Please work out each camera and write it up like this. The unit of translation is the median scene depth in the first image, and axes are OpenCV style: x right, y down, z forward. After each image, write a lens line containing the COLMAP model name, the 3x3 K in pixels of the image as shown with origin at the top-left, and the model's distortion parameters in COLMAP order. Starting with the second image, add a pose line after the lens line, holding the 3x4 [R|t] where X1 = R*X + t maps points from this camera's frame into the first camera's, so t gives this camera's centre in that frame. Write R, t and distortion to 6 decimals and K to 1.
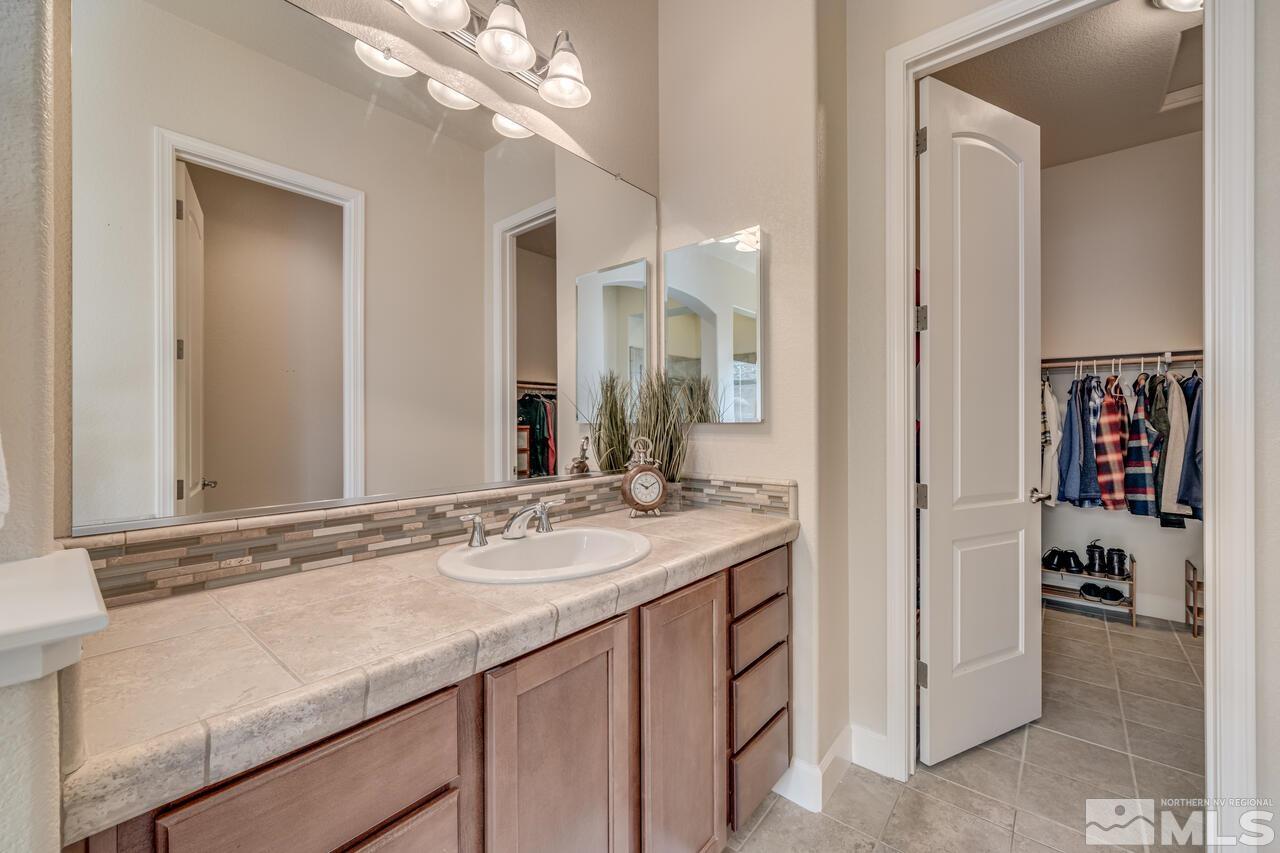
lens RADIAL K [[508.7, 0, 640.4], [0, 508.7, 419.9], [0, 0, 1]] dist [-0.002850, -0.000779]
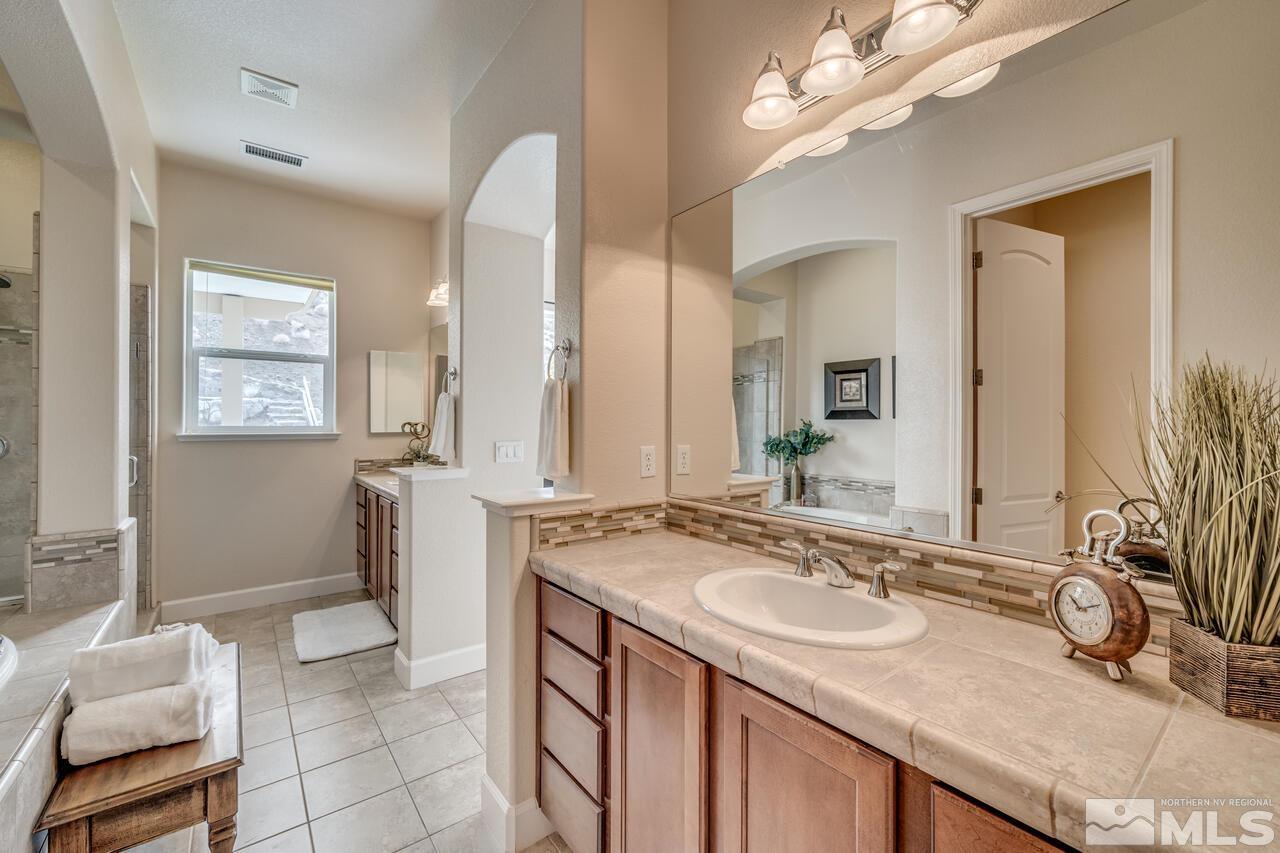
lens RADIAL K [[508.7, 0, 637.9], [0, 508.7, 425.8], [0, 0, 1]] dist [-0.002850, -0.000779]
pose [[-0.198167, 0.008016, -0.980136, 0.738471], [0.003187, 0.999967, 0.007534, -0.070635], [0.980163, -0.001630, -0.198186, 0.811121]]
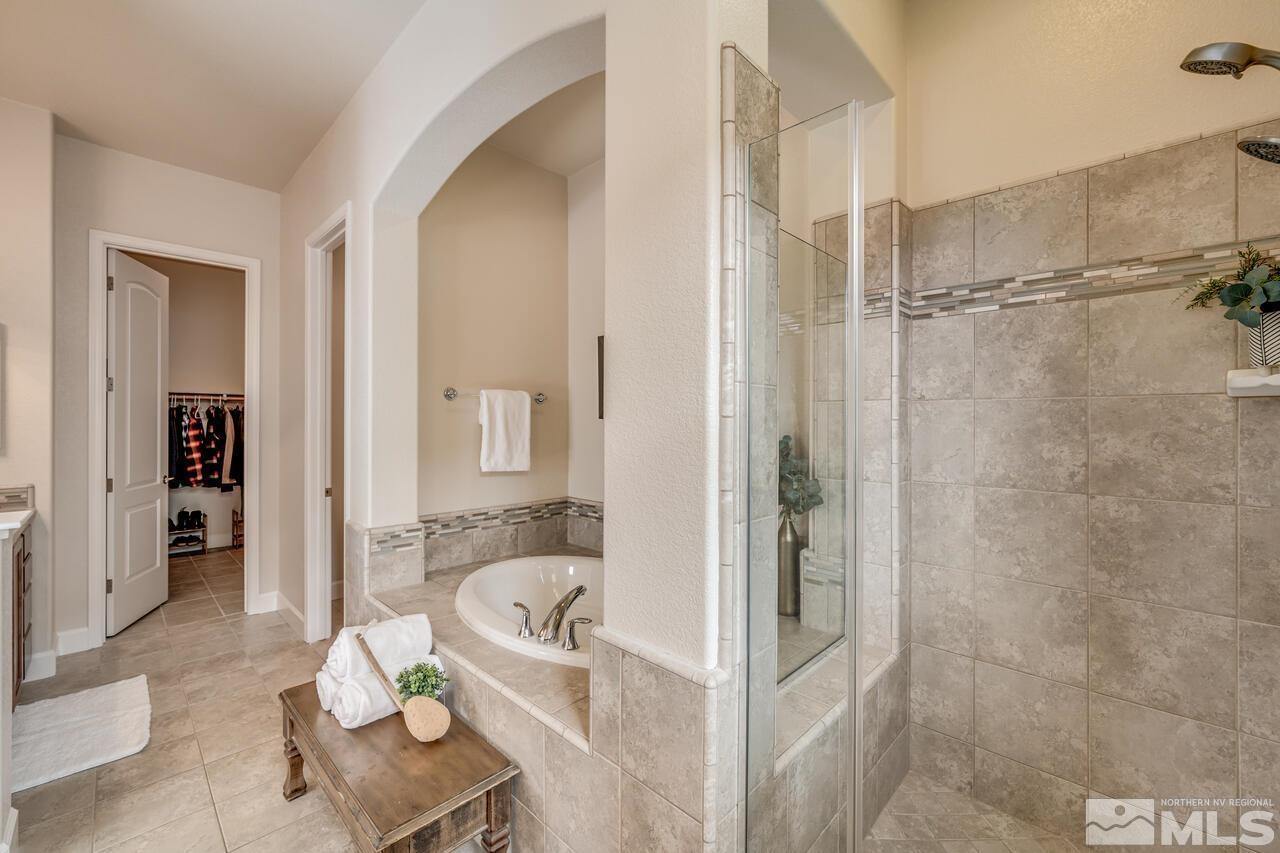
lens RADIAL K [[508.7, 0, 646.9], [0, 508.7, 420.1], [0, 0, 1]] dist [-0.002850, -0.000779]
pose [[0.052259, 0.000485, 0.998633, -0.947097], [-0.008209, 0.999966, -0.000056, -0.079007], [-0.998600, -0.008195, 0.052262, -0.821029]]
